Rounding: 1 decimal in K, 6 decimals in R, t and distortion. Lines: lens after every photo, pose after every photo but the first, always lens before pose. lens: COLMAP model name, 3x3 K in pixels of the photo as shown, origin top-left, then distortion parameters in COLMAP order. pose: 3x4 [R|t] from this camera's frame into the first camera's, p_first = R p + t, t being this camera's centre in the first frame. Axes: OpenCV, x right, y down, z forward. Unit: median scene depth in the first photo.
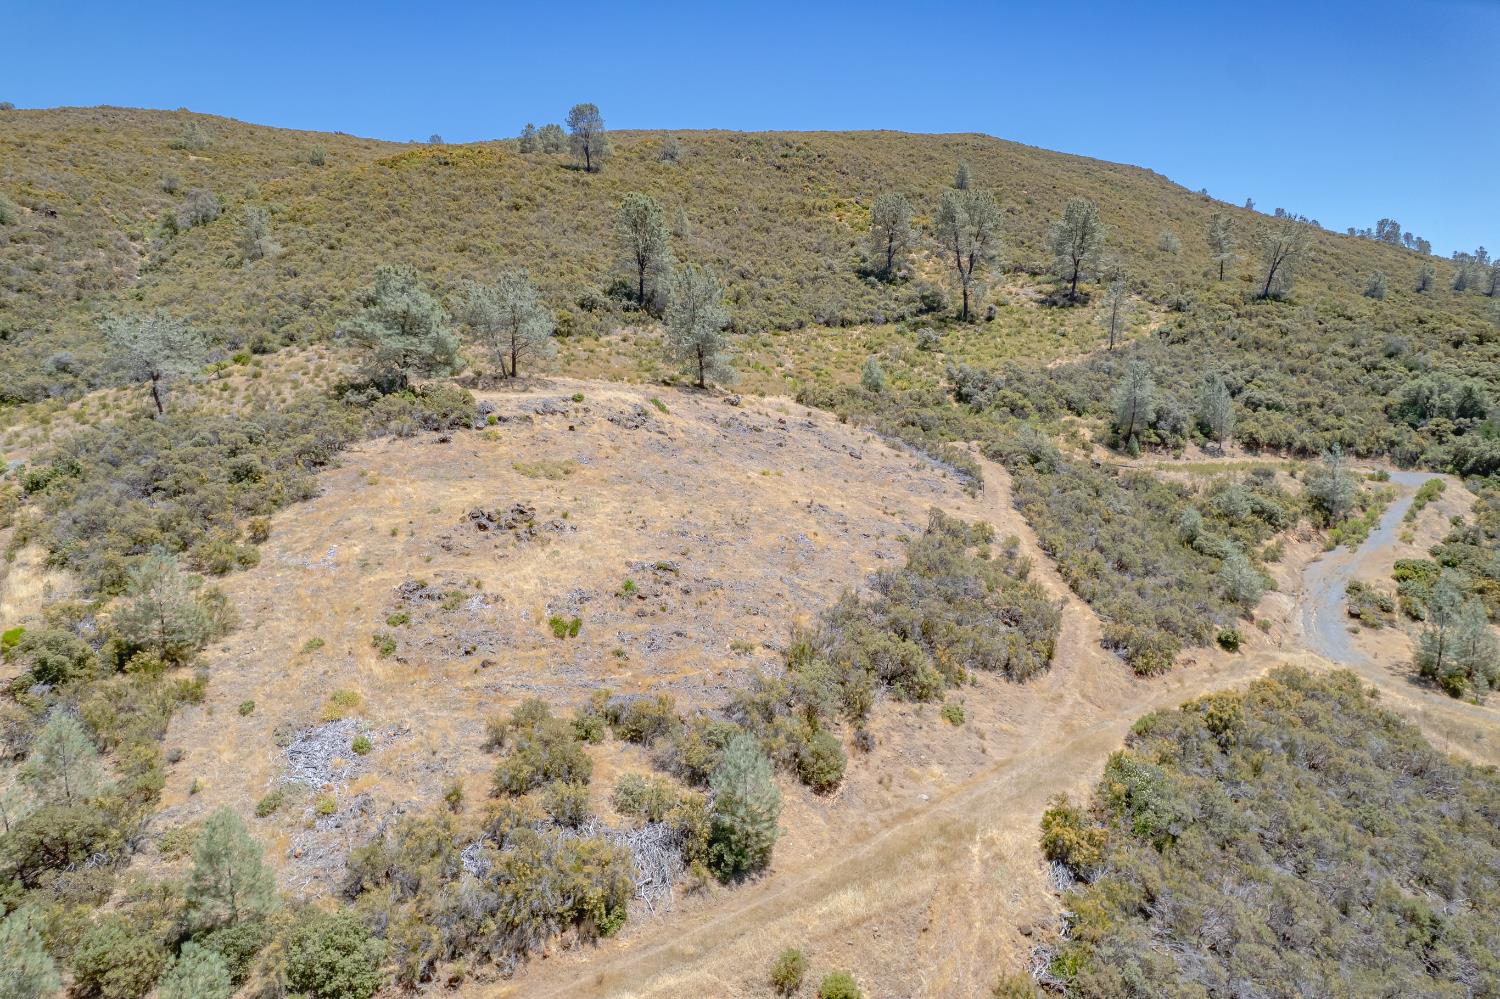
lens RADIAL K [[971.6, 0, 744.3], [0, 971.6, 495.8], [0, 0, 1]] dist [-0.084653, 0.082187]
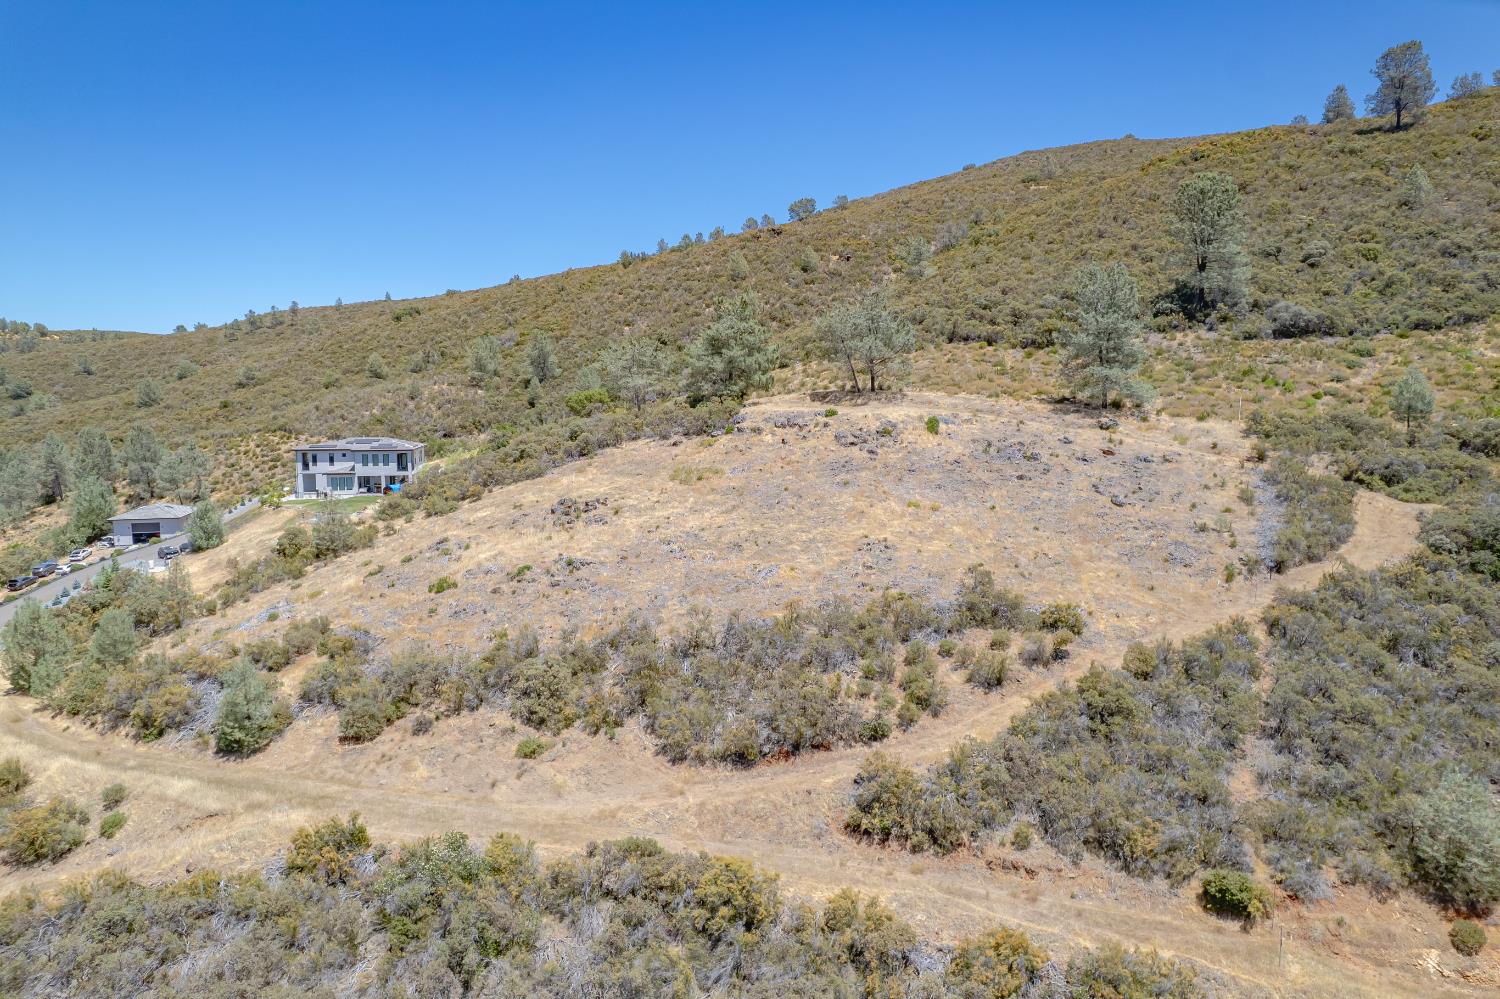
lens RADIAL K [[971.6, 0, 744.3], [0, 971.6, 495.8], [0, 0, 1]] dist [-0.084653, 0.082187]
pose [[0.514906, 0.104776, -0.850820, 0.381683], [-0.108521, 0.992485, 0.056545, -0.035381], [0.850350, 0.063216, 0.522406, 0.221494]]
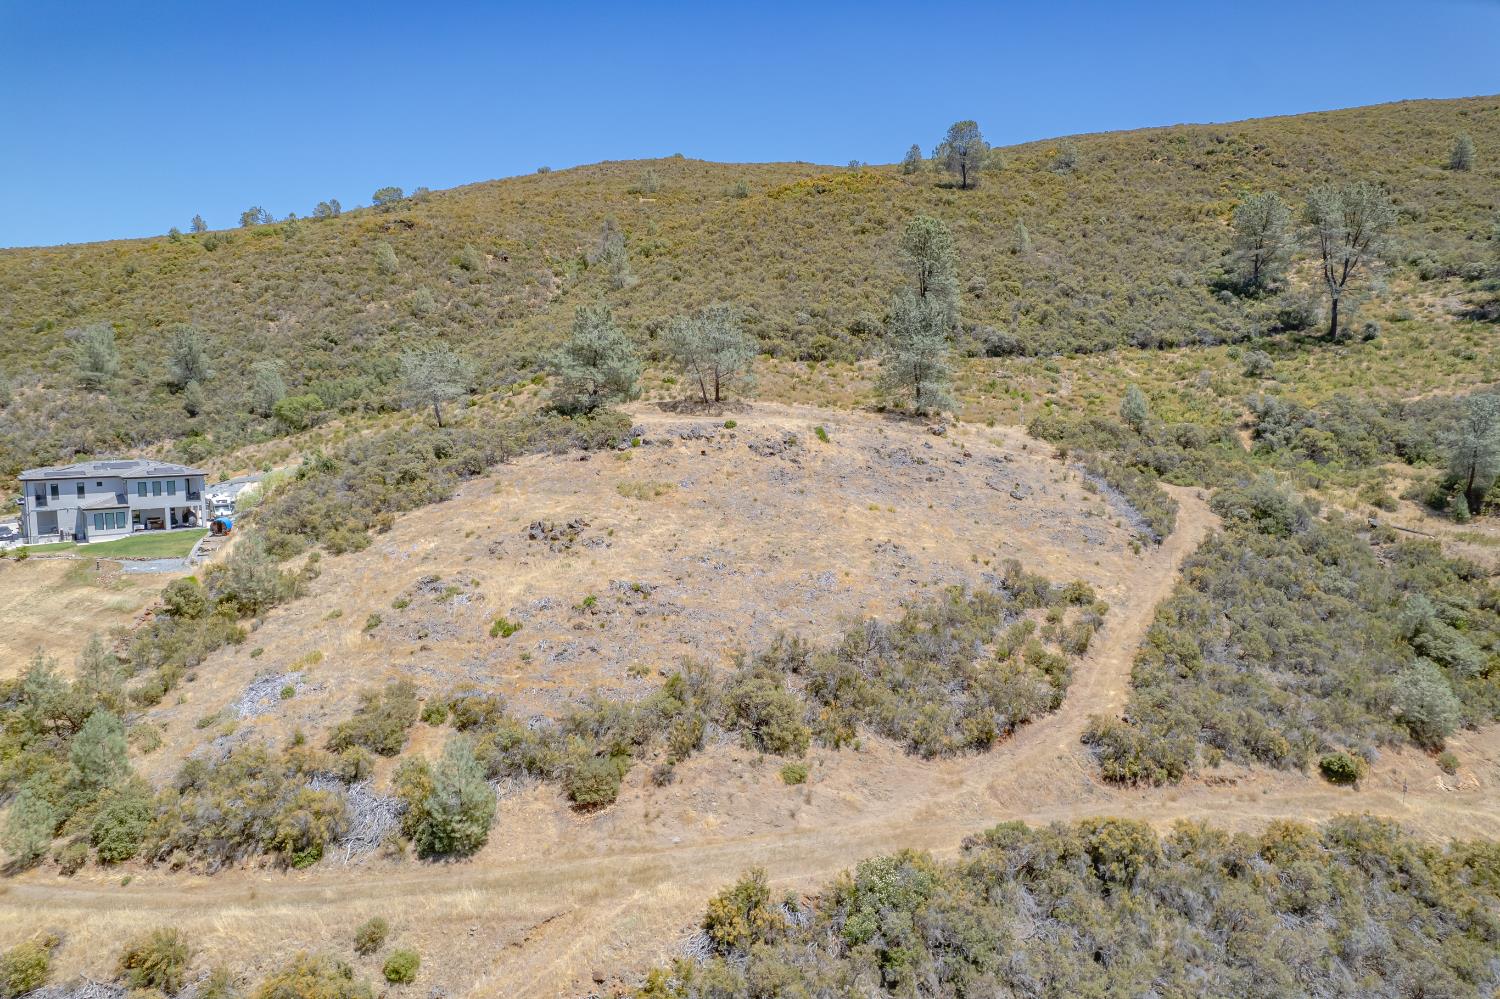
lens RADIAL K [[971.6, 0, 744.3], [0, 971.6, 495.8], [0, 0, 1]] dist [-0.084653, 0.082187]
pose [[0.872045, 0.071399, -0.484190, 0.211283], [-0.074989, 0.997112, 0.011978, -0.020599], [0.483647, 0.025863, 0.874881, 0.037275]]
